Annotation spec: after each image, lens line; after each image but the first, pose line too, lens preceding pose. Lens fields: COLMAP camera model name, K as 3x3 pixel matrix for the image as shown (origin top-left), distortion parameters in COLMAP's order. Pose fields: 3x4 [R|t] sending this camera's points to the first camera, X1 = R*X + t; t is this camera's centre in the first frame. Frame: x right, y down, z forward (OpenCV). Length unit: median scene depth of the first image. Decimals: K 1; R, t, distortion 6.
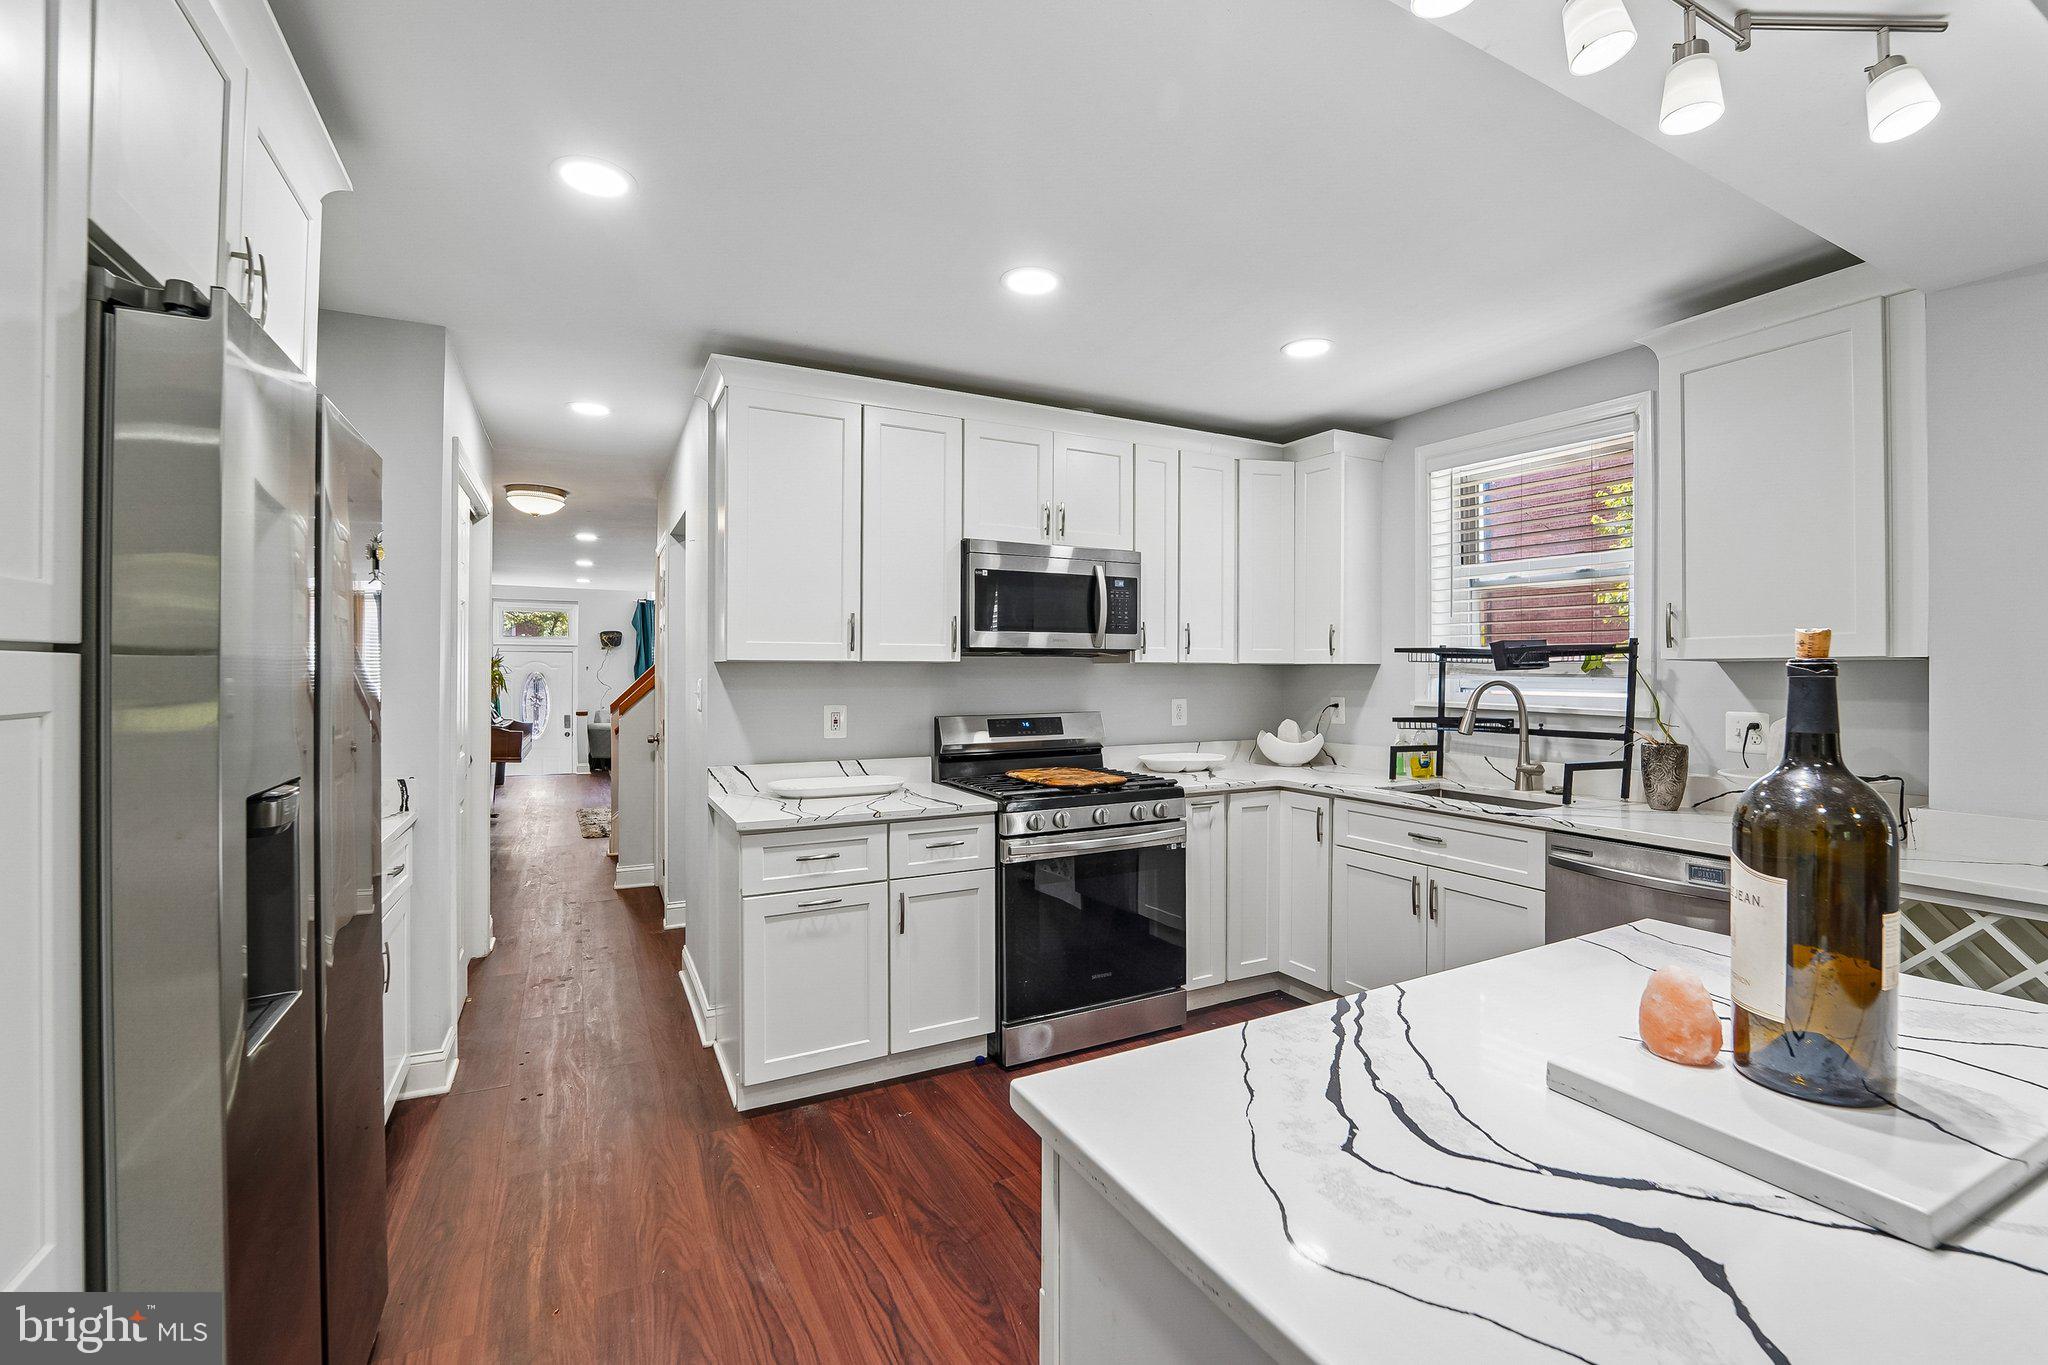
lens RADIAL K [[870.2, 0, 1032.0], [0, 870.2, 678.0], [0, 0, 1]] dist [-0.014217, 0.000547]
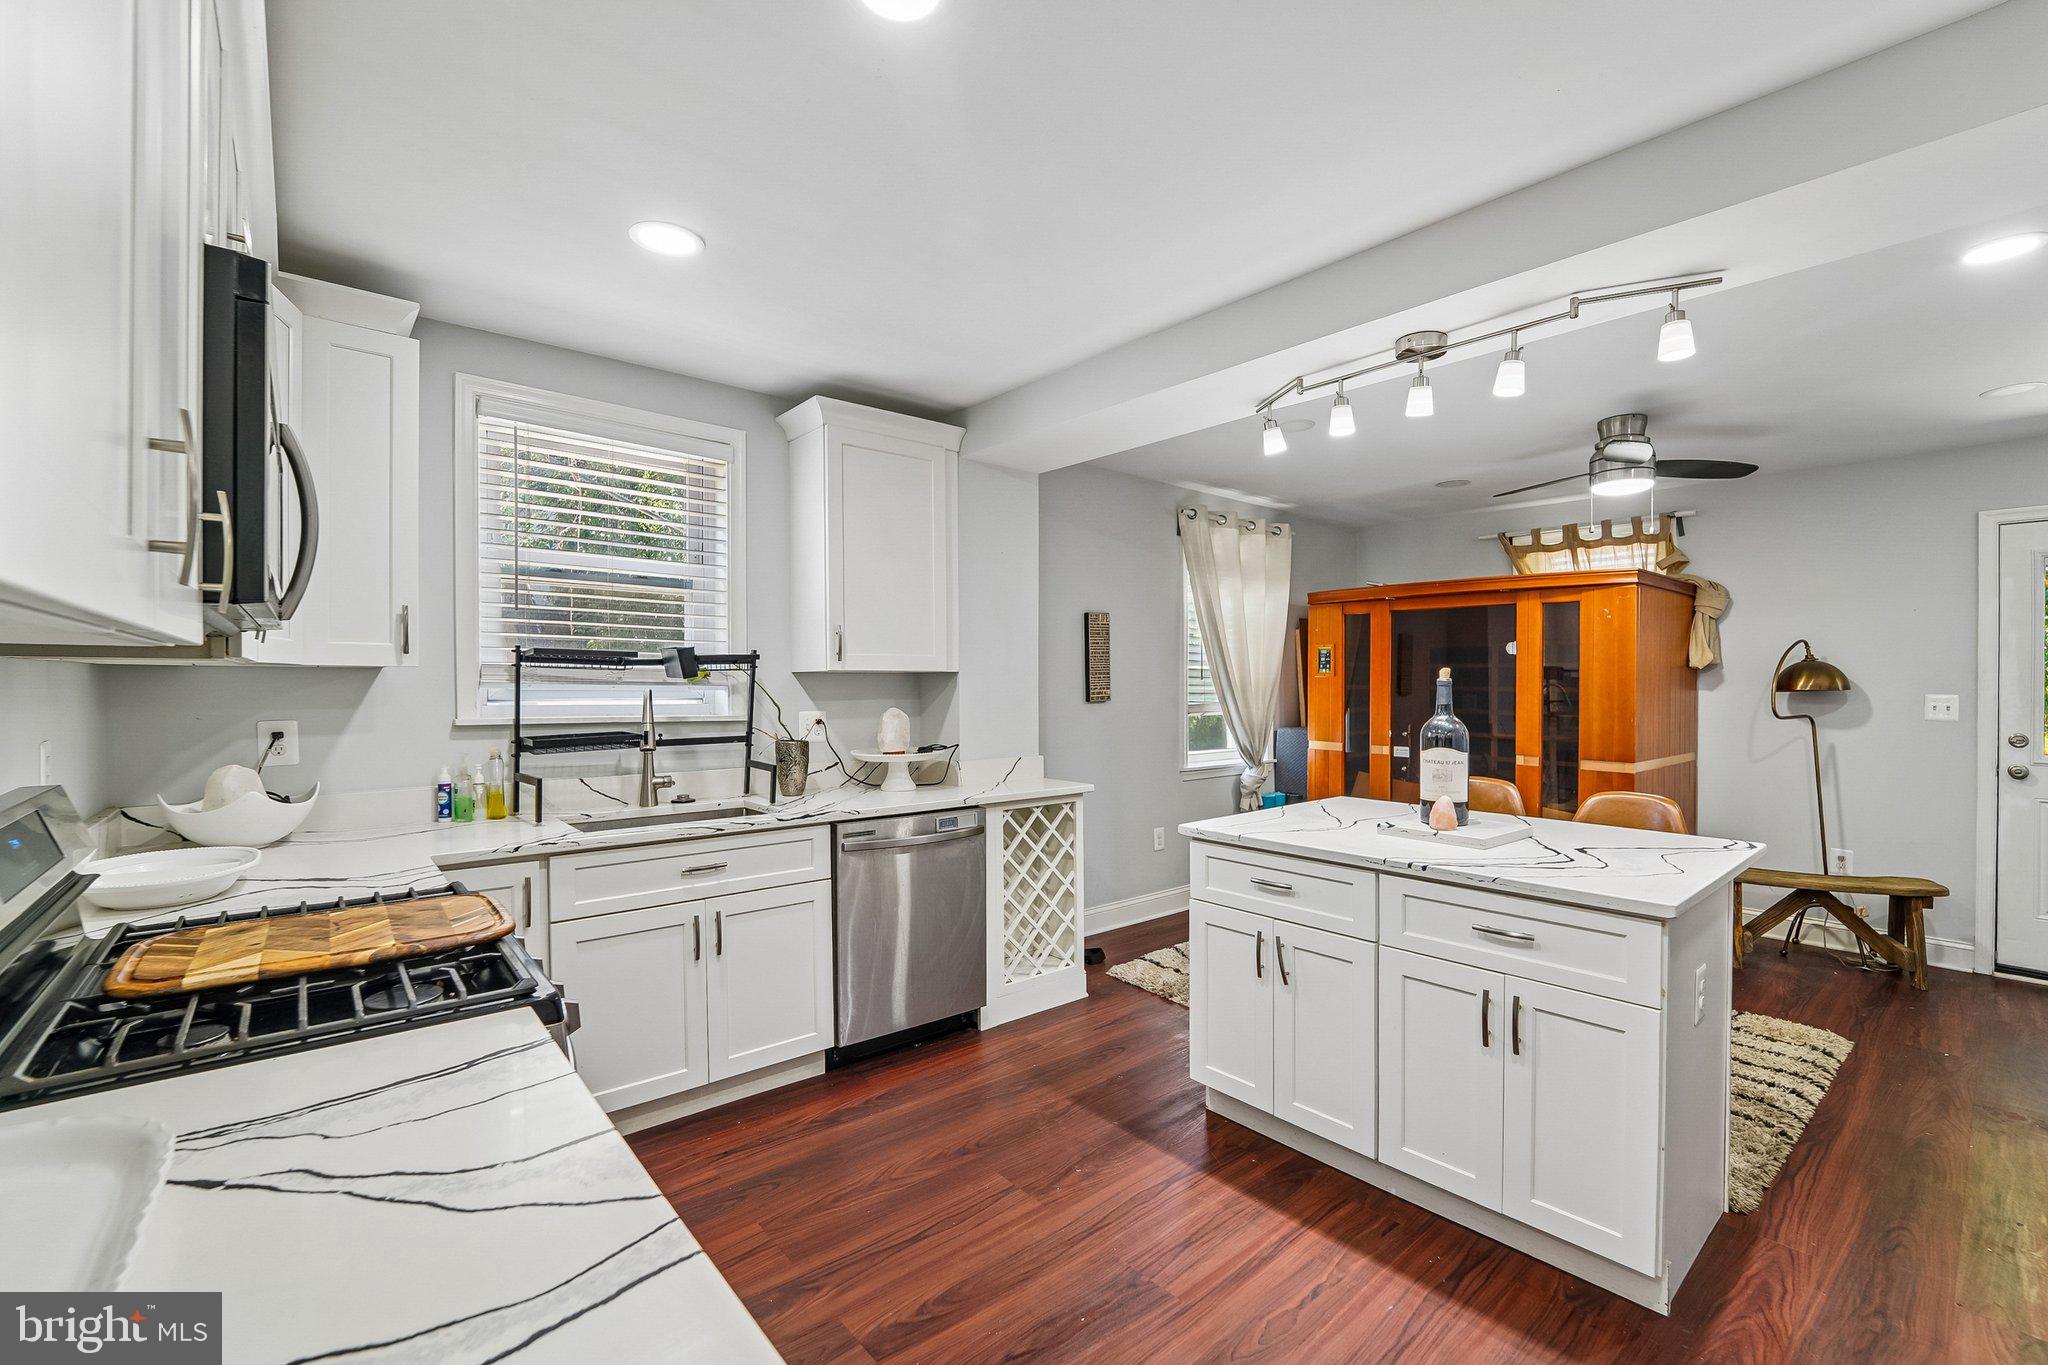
lens RADIAL K [[870.2, 0, 1032.0], [0, 870.2, 678.0], [0, 0, 1]] dist [-0.014217, 0.000547]
pose [[-0.215315, 0.002533, 0.976541, -0.427294], [0.003419, 0.999992, -0.001840, -0.006205], [-0.976539, 0.002942, -0.215322, 0.764114]]
